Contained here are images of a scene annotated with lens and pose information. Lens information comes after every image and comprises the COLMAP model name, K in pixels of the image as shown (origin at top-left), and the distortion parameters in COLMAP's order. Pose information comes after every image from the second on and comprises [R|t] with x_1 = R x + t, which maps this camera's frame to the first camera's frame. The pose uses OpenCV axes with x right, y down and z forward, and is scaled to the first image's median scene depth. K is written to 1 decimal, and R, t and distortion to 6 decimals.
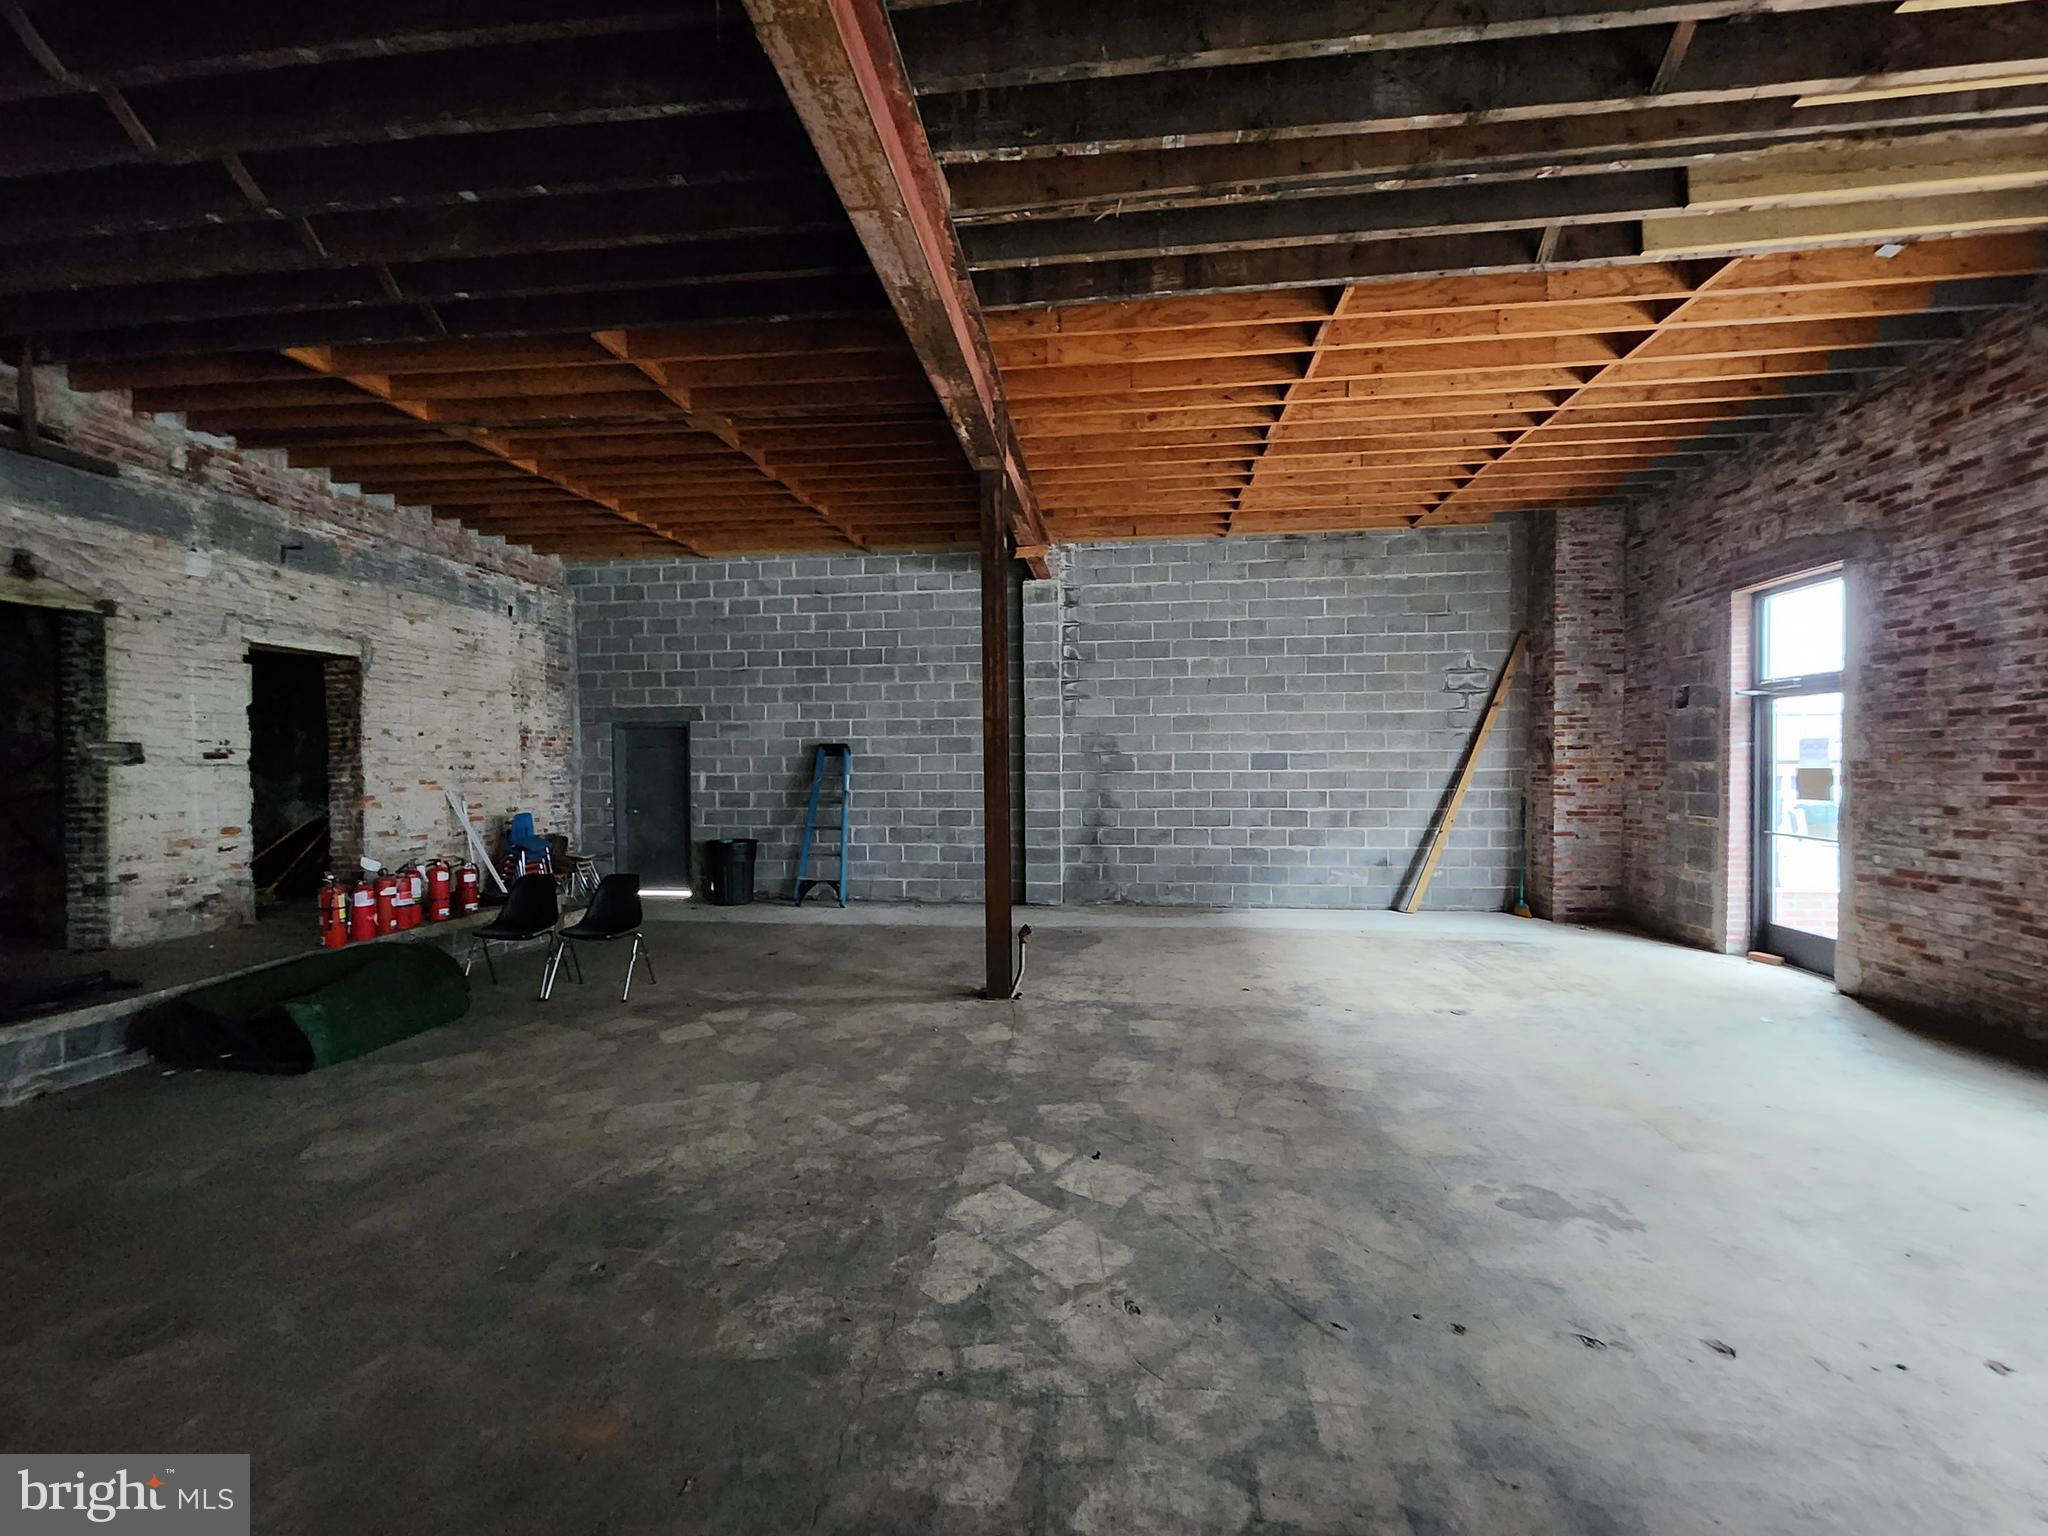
lens RADIAL K [[835.0, 0, 1036.4], [0, 835.0, 772.6], [0, 0, 1]] dist [-0.004275, 0.001976]
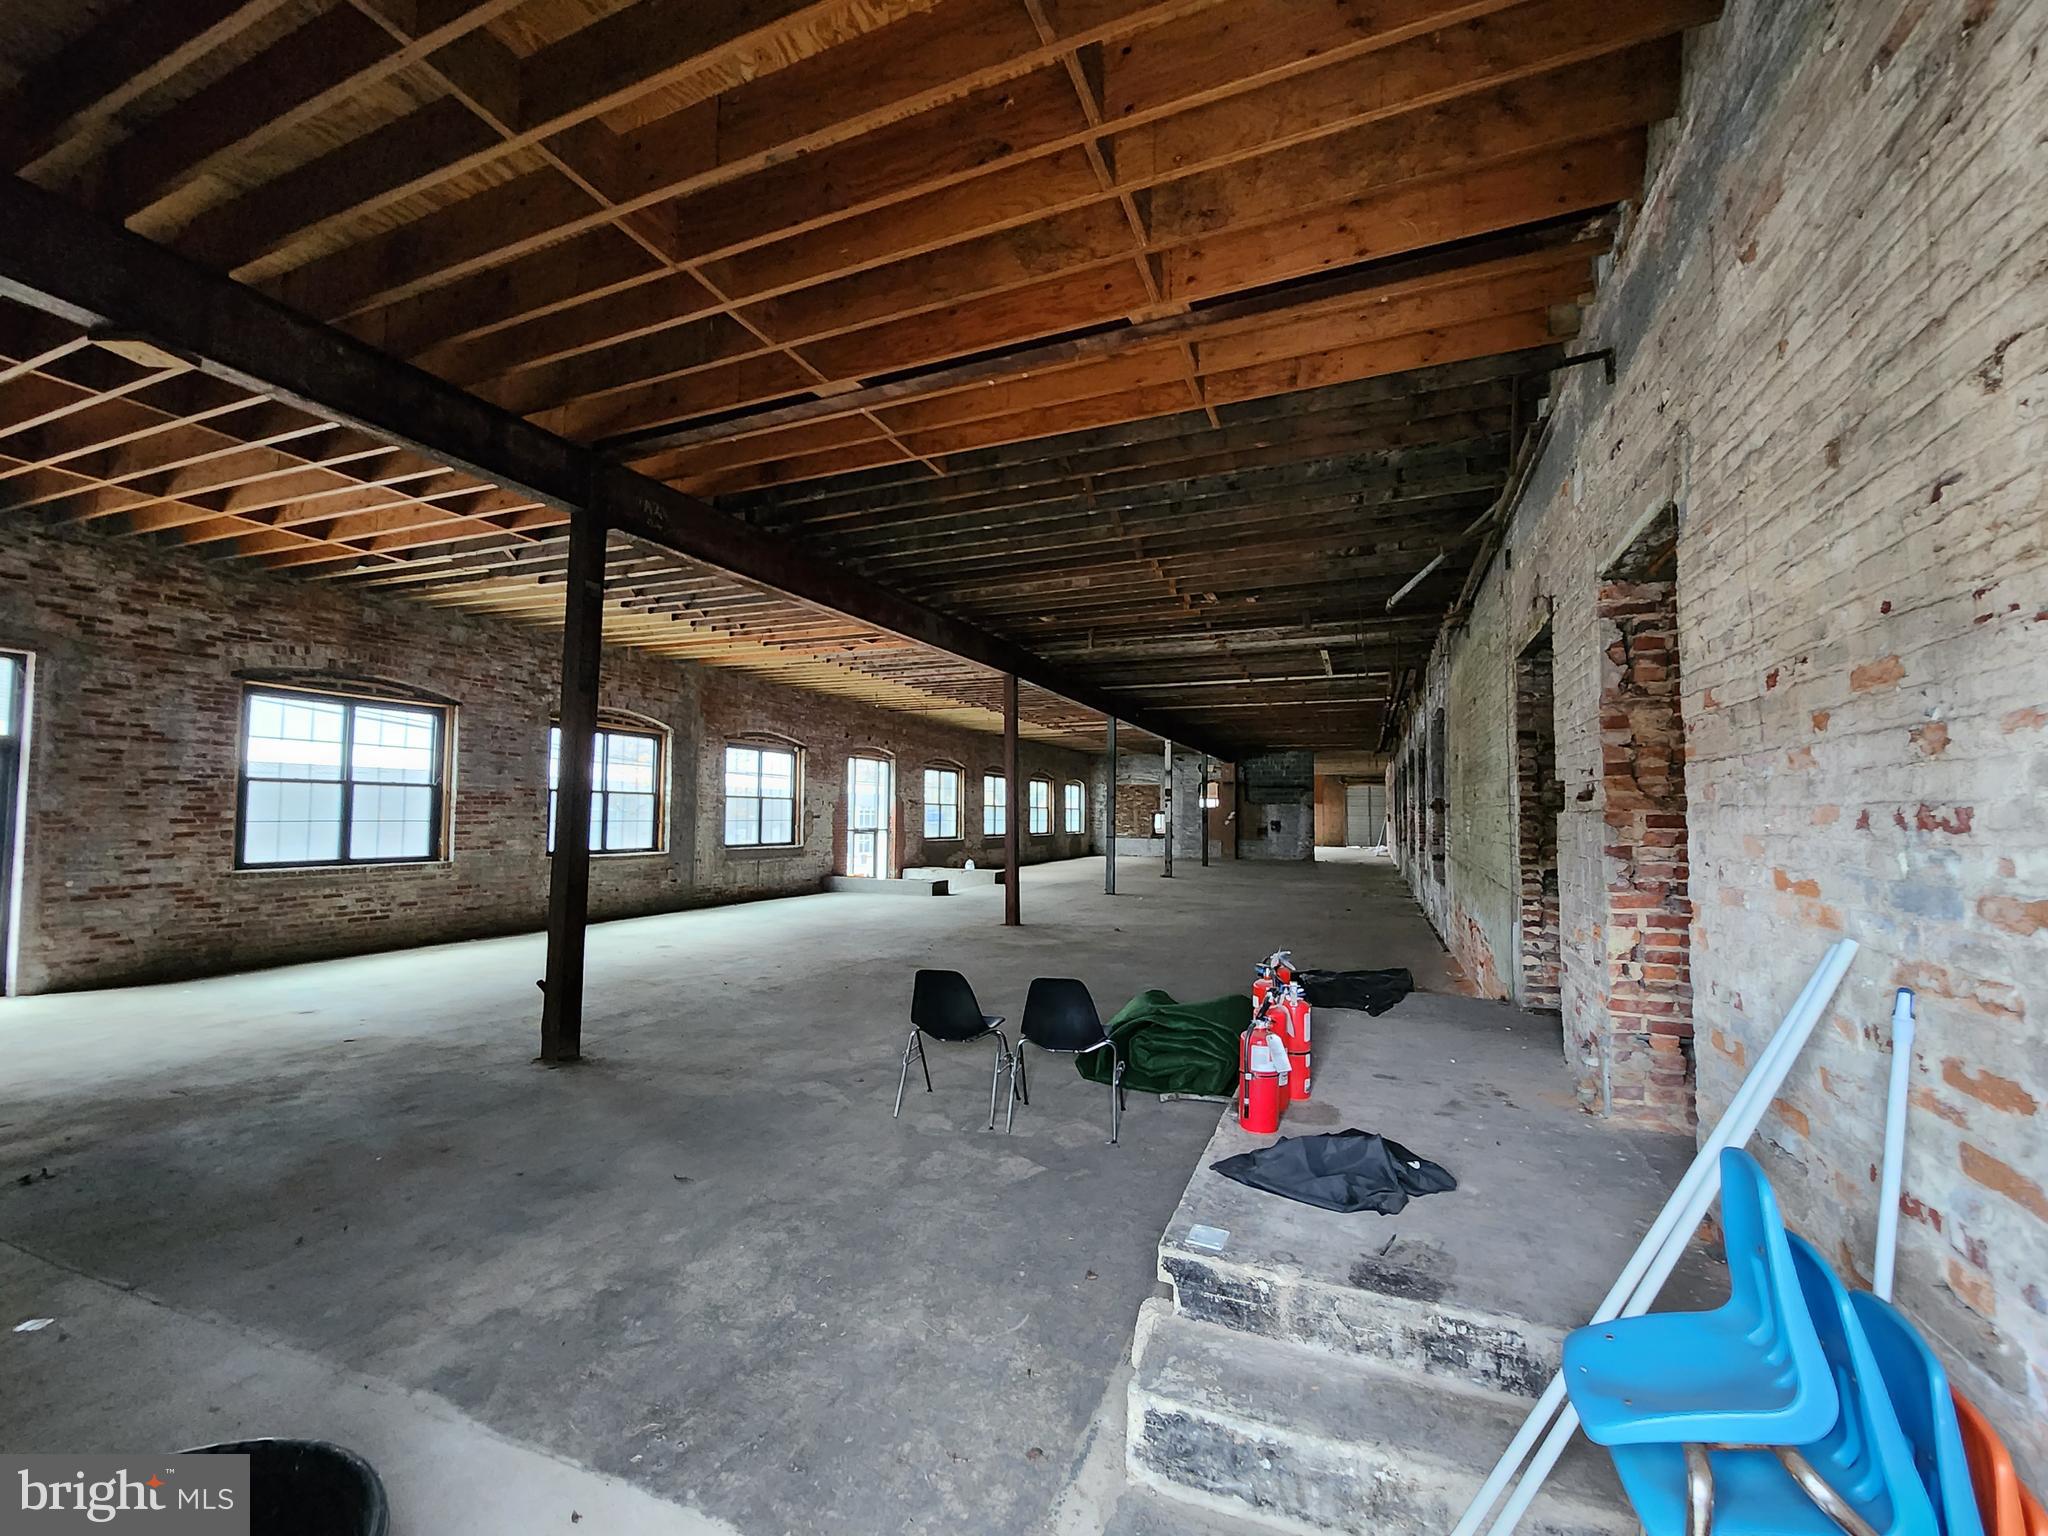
lens RADIAL K [[835.0, 0, 1029.1], [0, 835.0, 766.5], [0, 0, 1]] dist [-0.004275, 0.001976]
pose [[-0.959699, 0.016841, 0.280524, -0.901868], [0.002879, 0.998740, -0.050108, -0.014211], [-0.281014, -0.047281, -0.958538, 1.937327]]
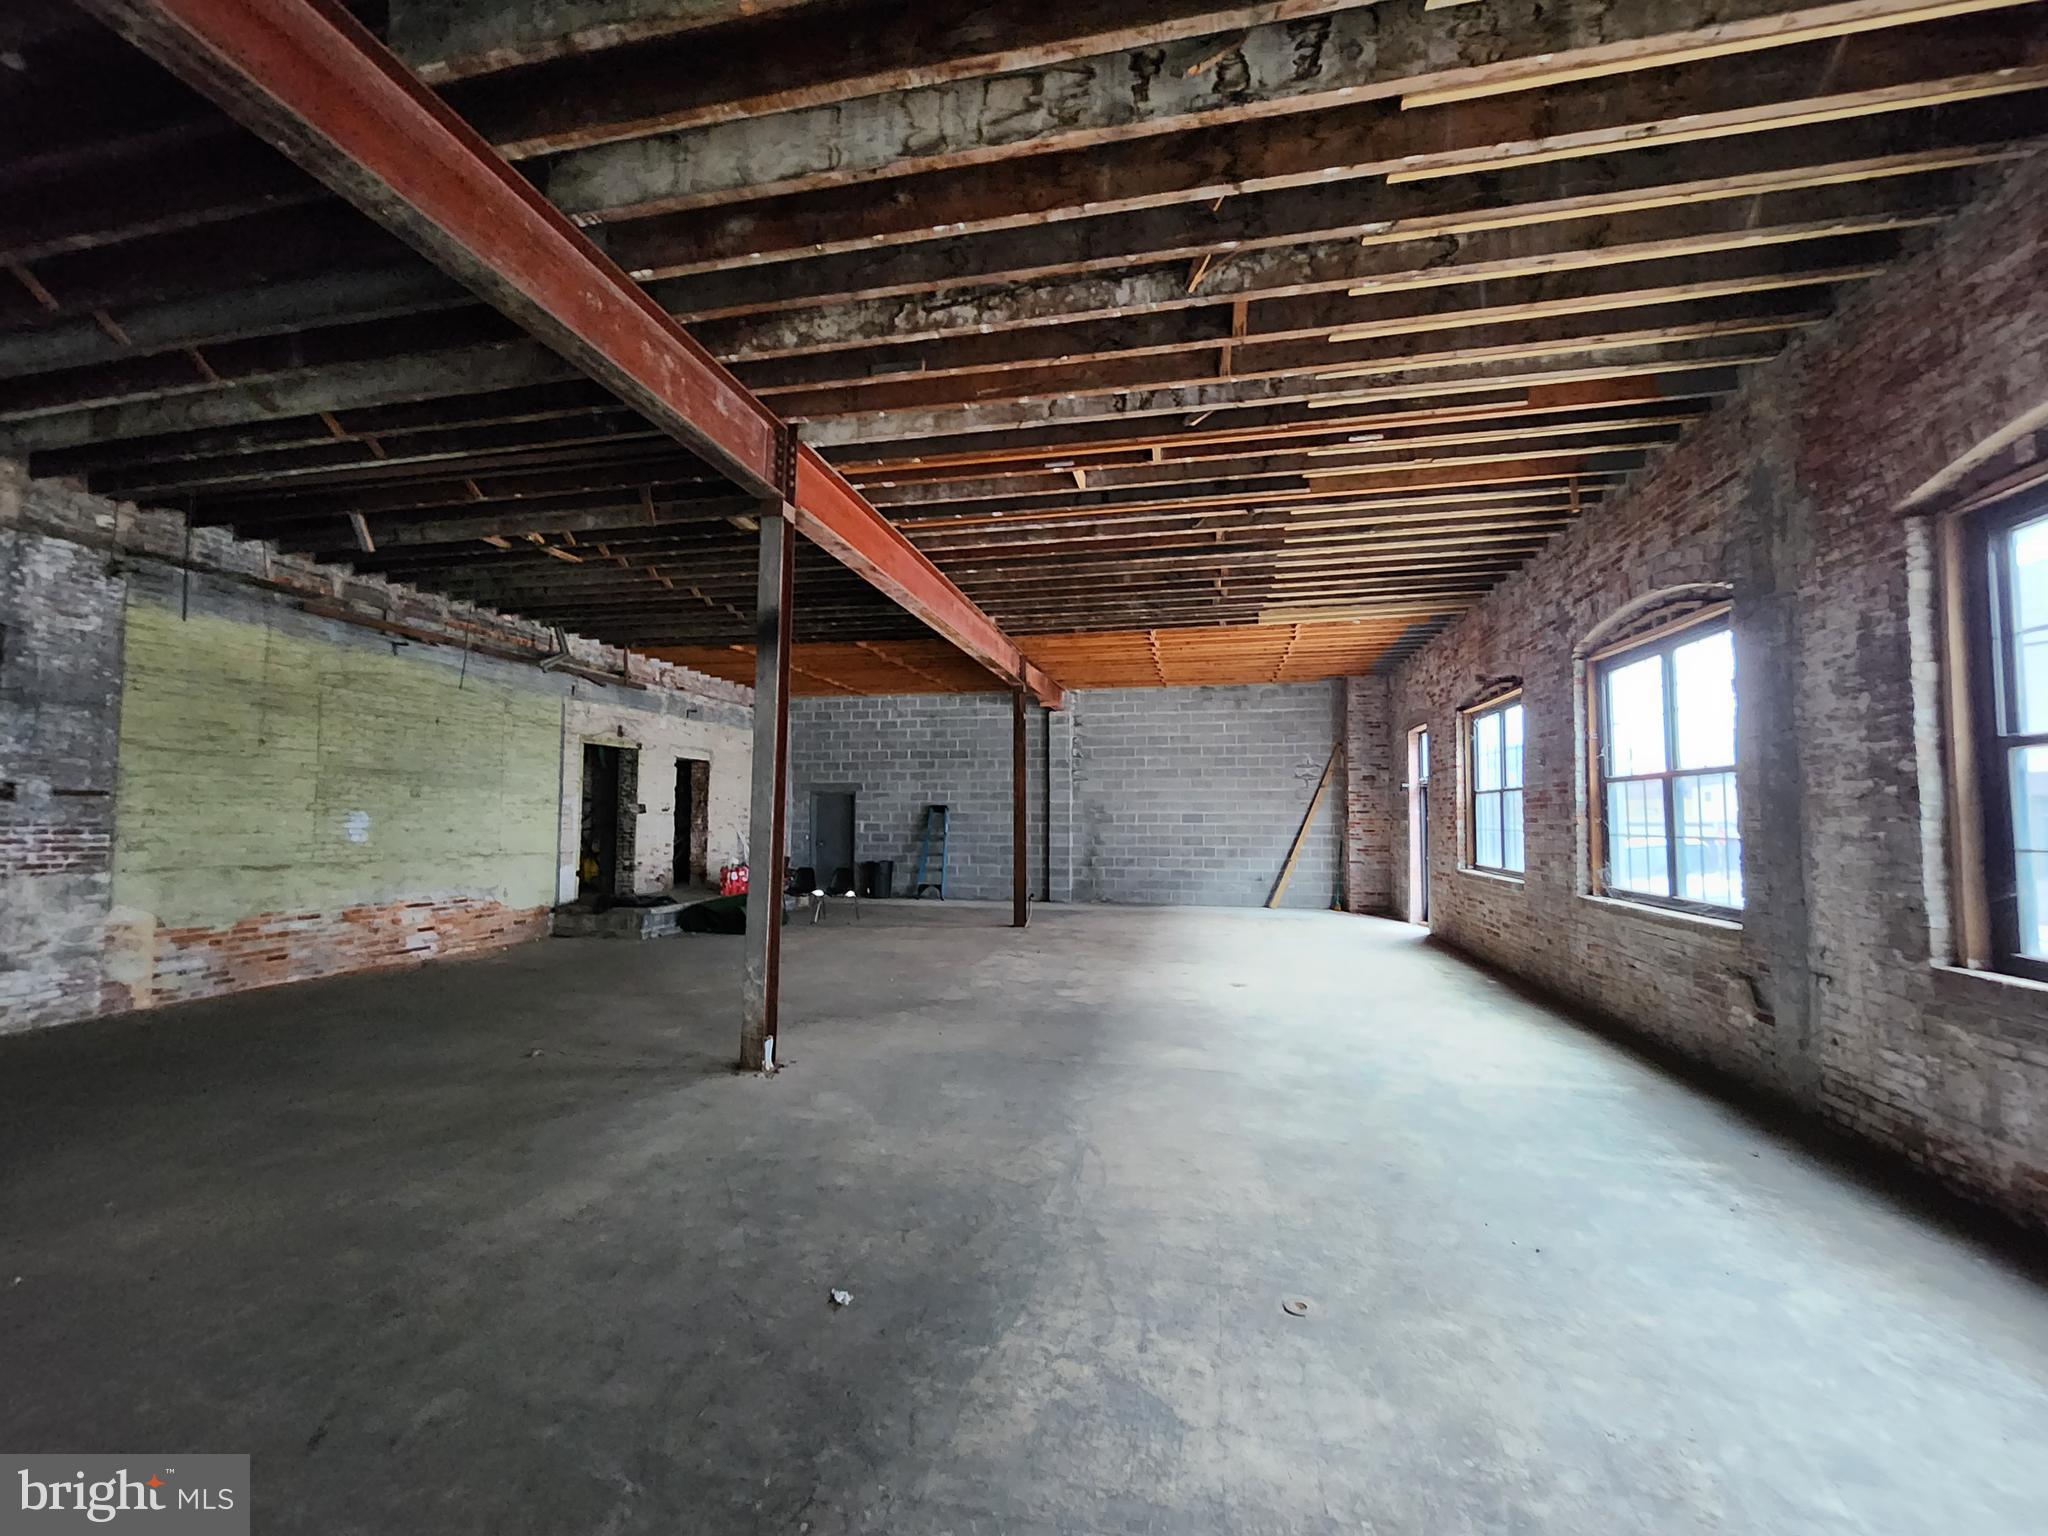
lens RADIAL K [[835.0, 0, 1036.4], [0, 835.0, 776.4], [0, 0, 1]] dist [-0.004275, 0.001976]
pose [[0.995033, 0.005666, -0.099380, 0.146059], [-0.011888, 0.997997, -0.062126, 0.011936], [0.098829, 0.062999, 0.993108, -0.797999]]
